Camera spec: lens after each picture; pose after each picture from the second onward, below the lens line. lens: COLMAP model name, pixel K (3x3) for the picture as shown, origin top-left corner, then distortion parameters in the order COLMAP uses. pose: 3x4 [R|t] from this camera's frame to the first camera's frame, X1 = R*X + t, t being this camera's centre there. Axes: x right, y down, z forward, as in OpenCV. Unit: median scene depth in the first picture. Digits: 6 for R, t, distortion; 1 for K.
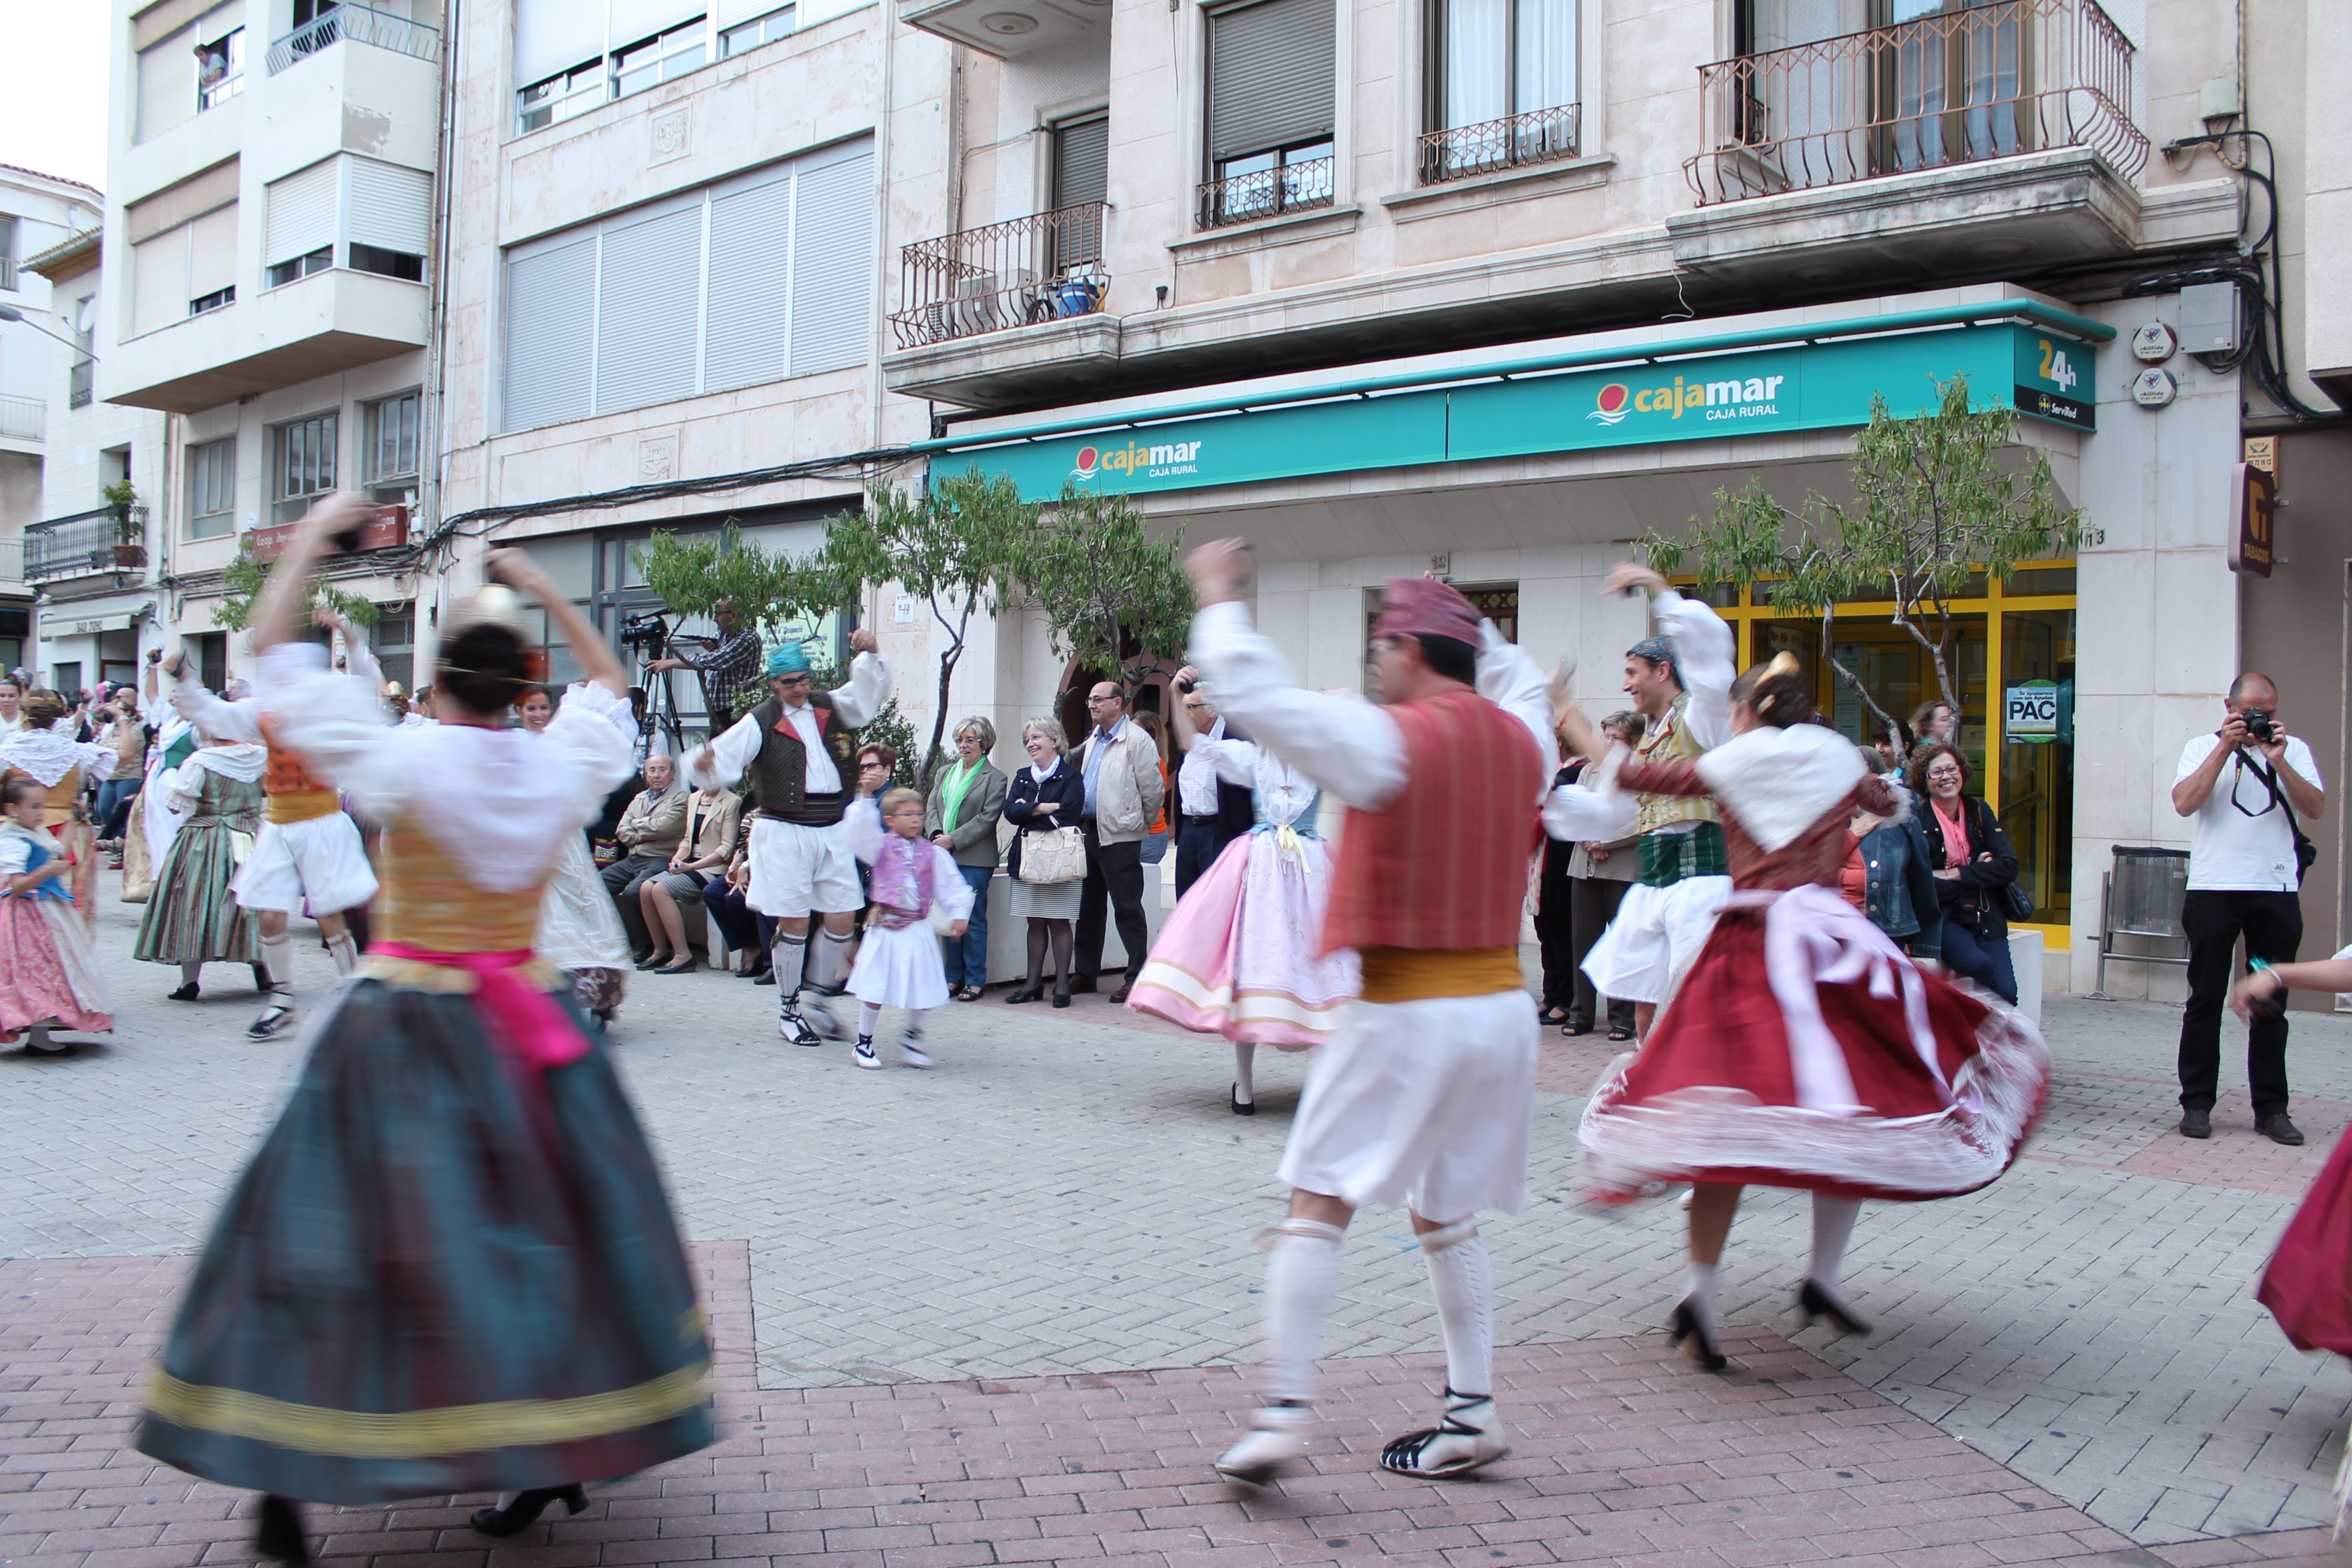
lens RADIAL K [[1964.7, 0, 1181.0], [0, 1964.7, 779.3], [0, 0, 1]] dist [-0.166854, 0.151108]
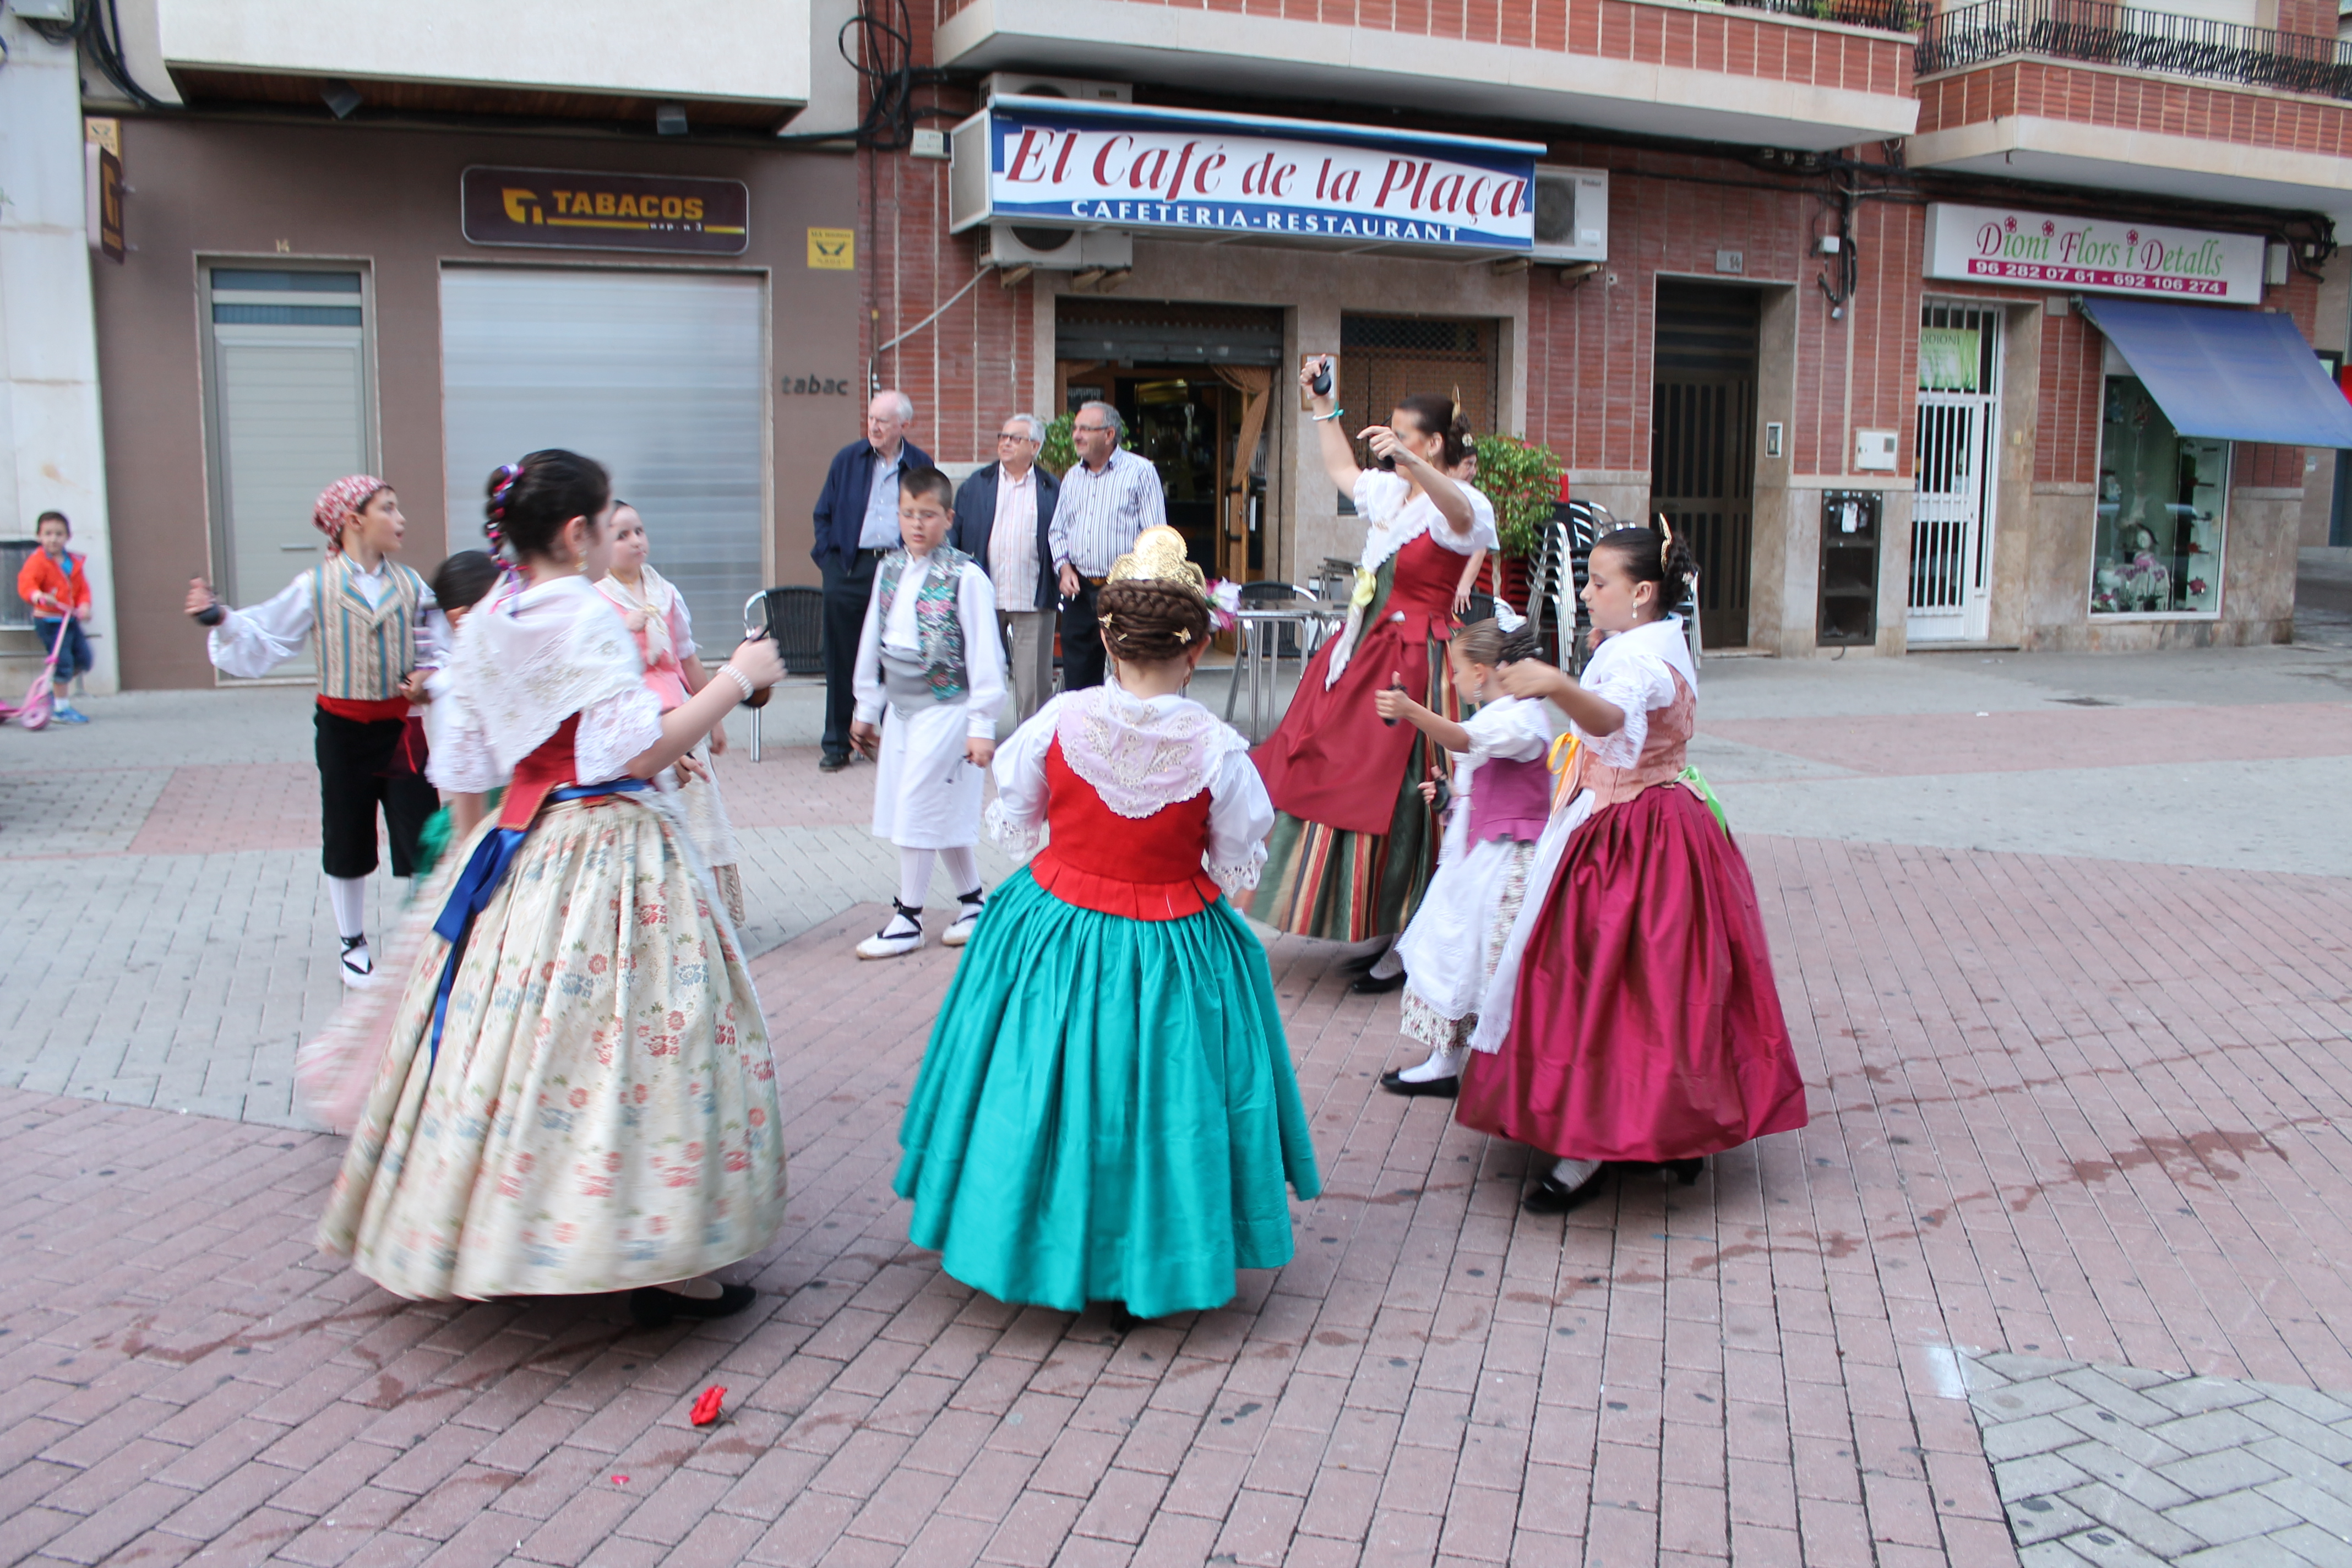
lens RADIAL K [[1969.9, 0, 1179.4], [0, 1969.9, 781.5], [0, 0, 1]] dist [-0.163304, 0.146328]
pose [[0.461527, -0.149526, 0.874434, -0.055214], [0.005785, 0.986179, 0.165580, 0.000762], [-0.887107, -0.071361, 0.456014, 0.015762]]
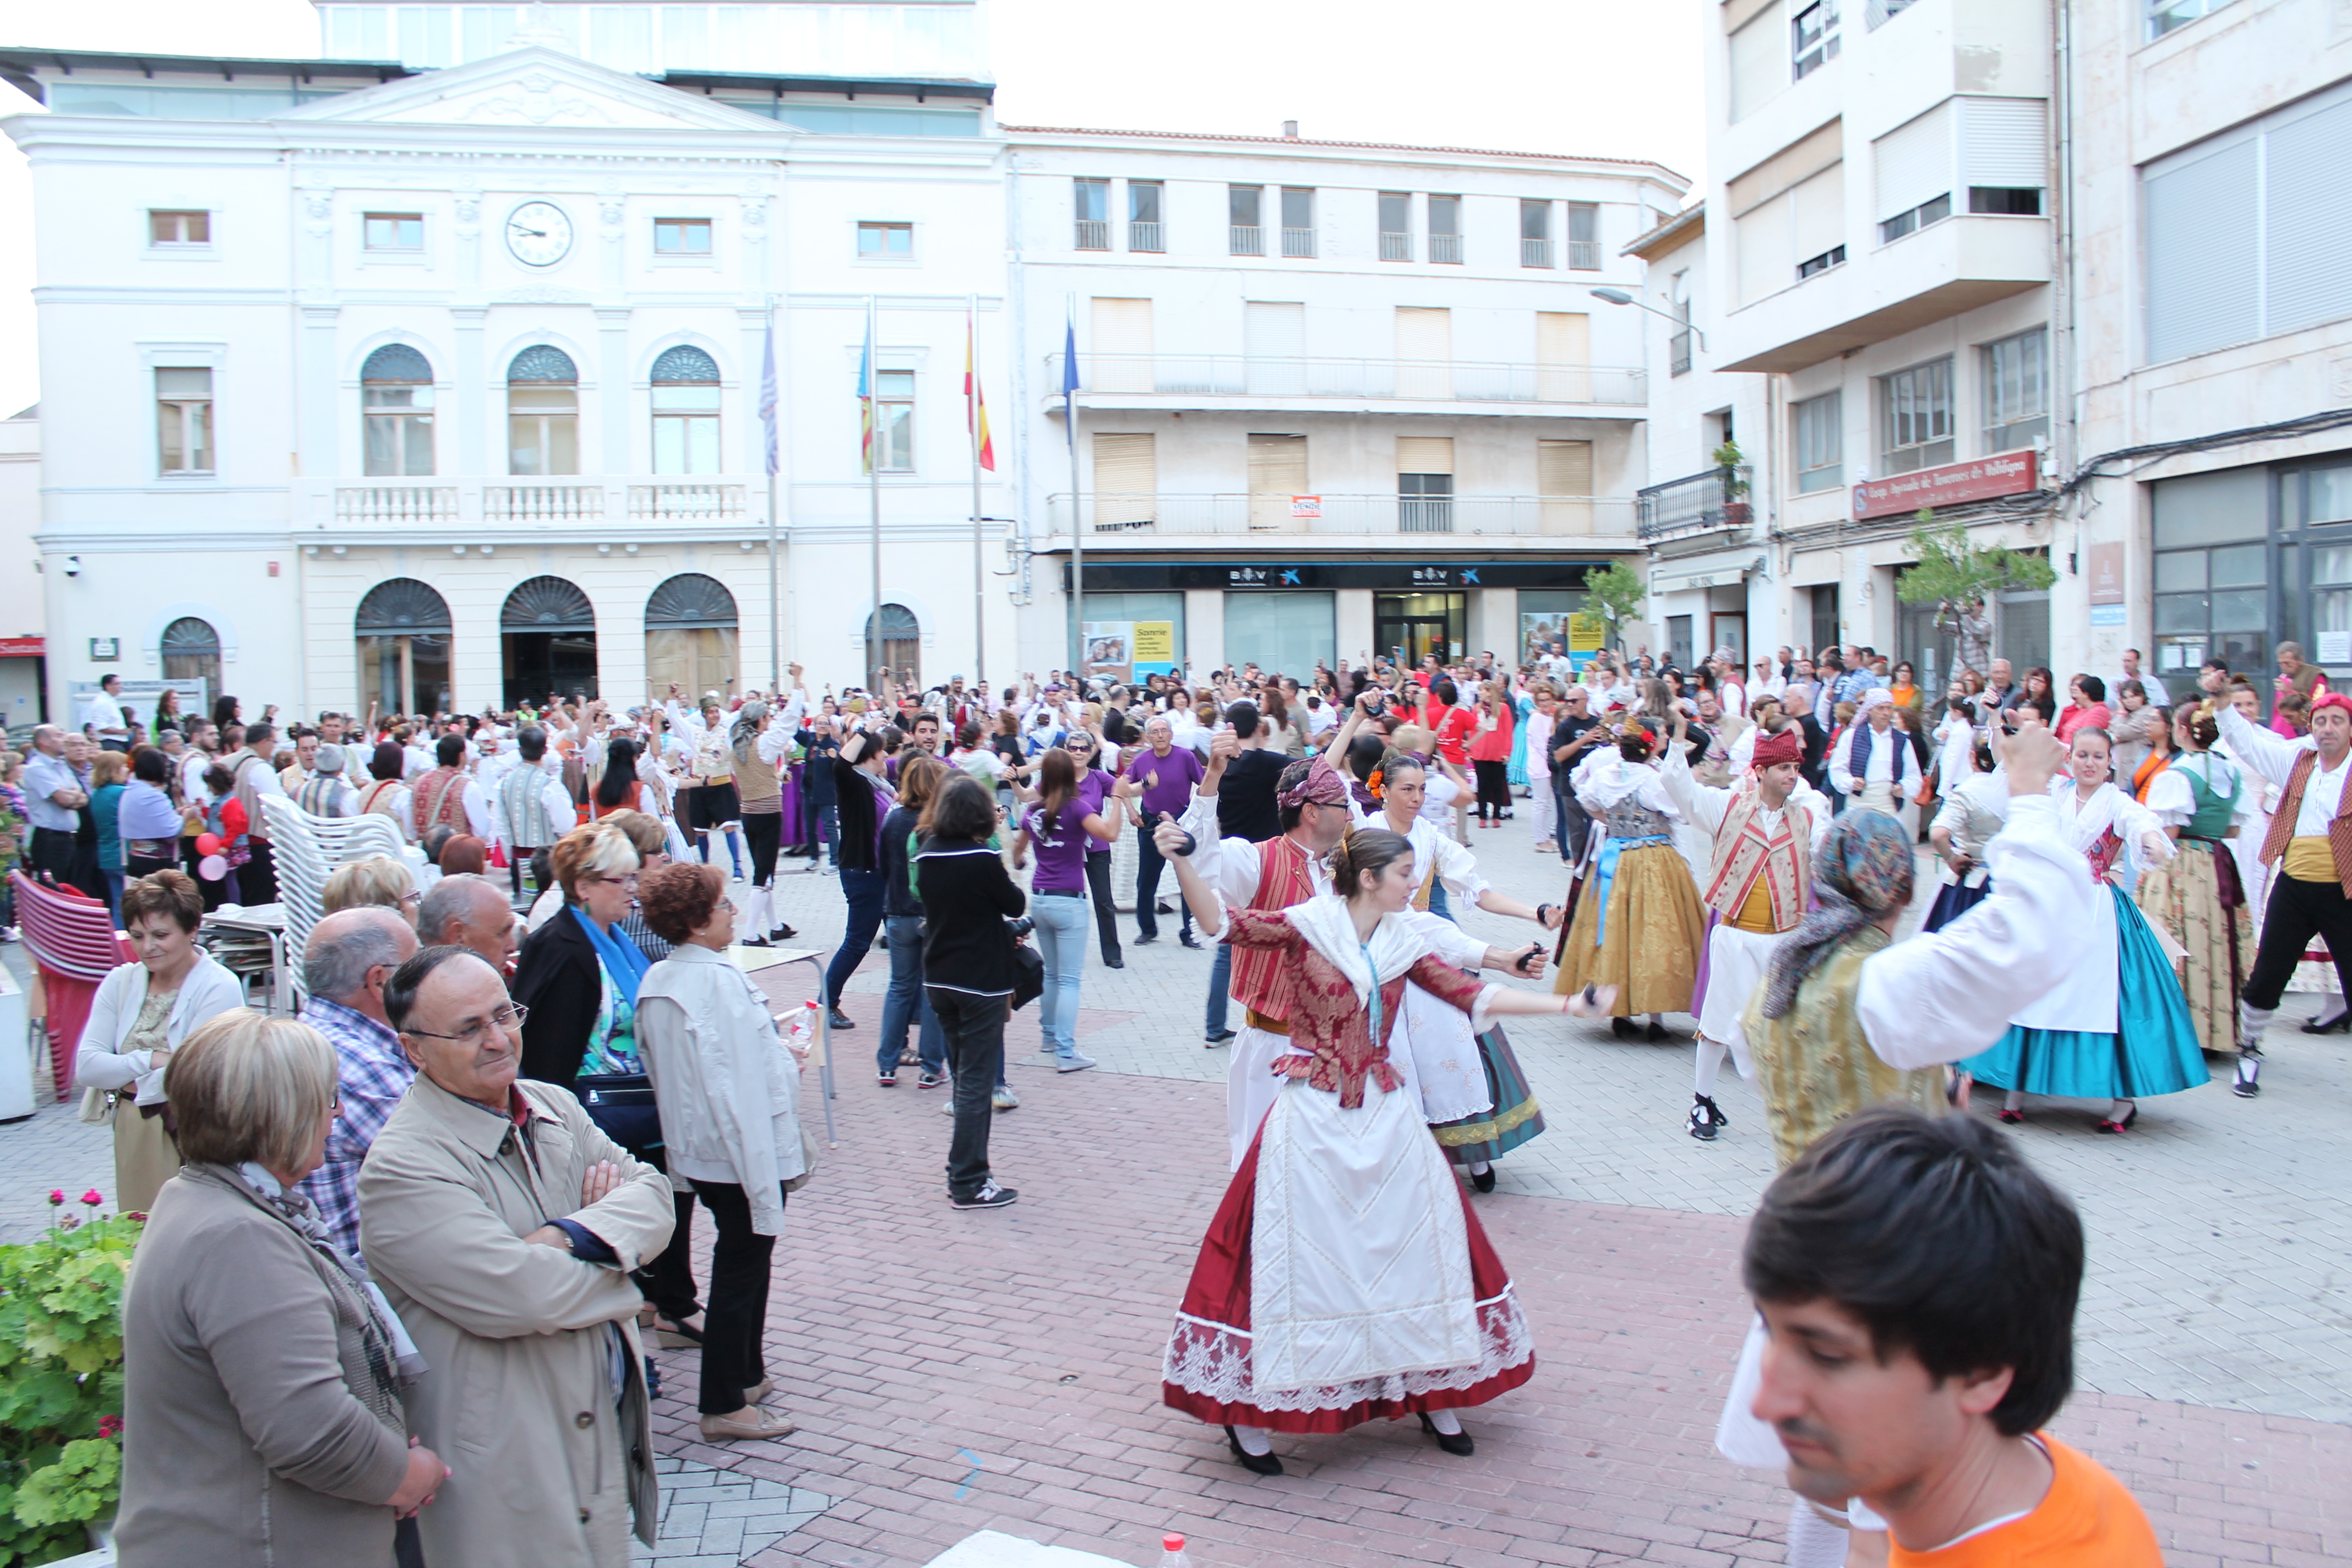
lens RADIAL K [[1969.9, 0, 1179.4], [0, 1969.9, 781.5], [0, 0, 1]] dist [-0.163304, 0.146328]
pose [[0.739332, 0.003089, -0.673334, -0.111952], [0.031711, 0.998720, 0.039400, -0.040870], [0.672594, -0.050481, 0.738288, -0.023446]]
